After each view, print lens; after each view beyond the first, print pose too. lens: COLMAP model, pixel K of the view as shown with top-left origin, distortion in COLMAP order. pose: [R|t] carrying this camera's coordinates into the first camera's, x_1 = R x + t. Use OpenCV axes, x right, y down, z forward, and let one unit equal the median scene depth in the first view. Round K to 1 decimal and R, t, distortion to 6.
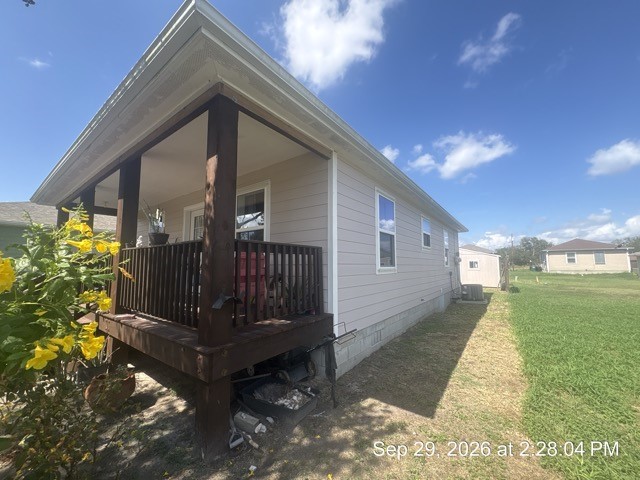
lens RADIAL K [[254.9, 0, 320.0], [0, 254.9, 240.0], [0, 0, 1]] dist [0.001350, 0.000094]
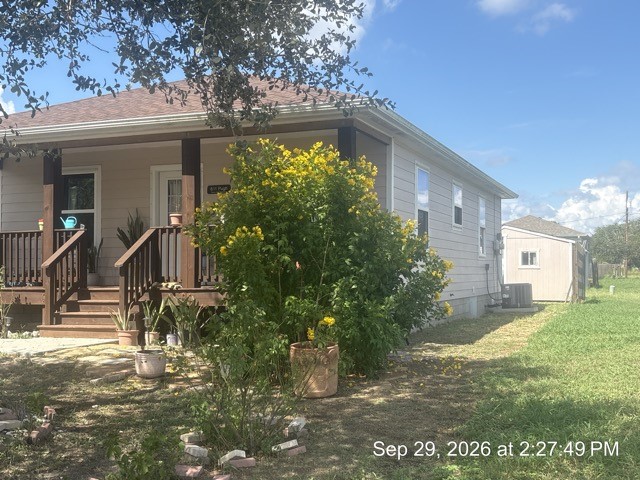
lens RADIAL K [[785.0, 0, 320.0], [0, 785.0, 240.0], [0, 0, 1]] dist [0.022002, 0.011161]
pose [[0.966238, 0.004867, 0.257603, -0.368574], [-0.019118, 0.998420, 0.052845, -0.028113], [-0.256939, -0.055986, 0.964805, -0.726267]]
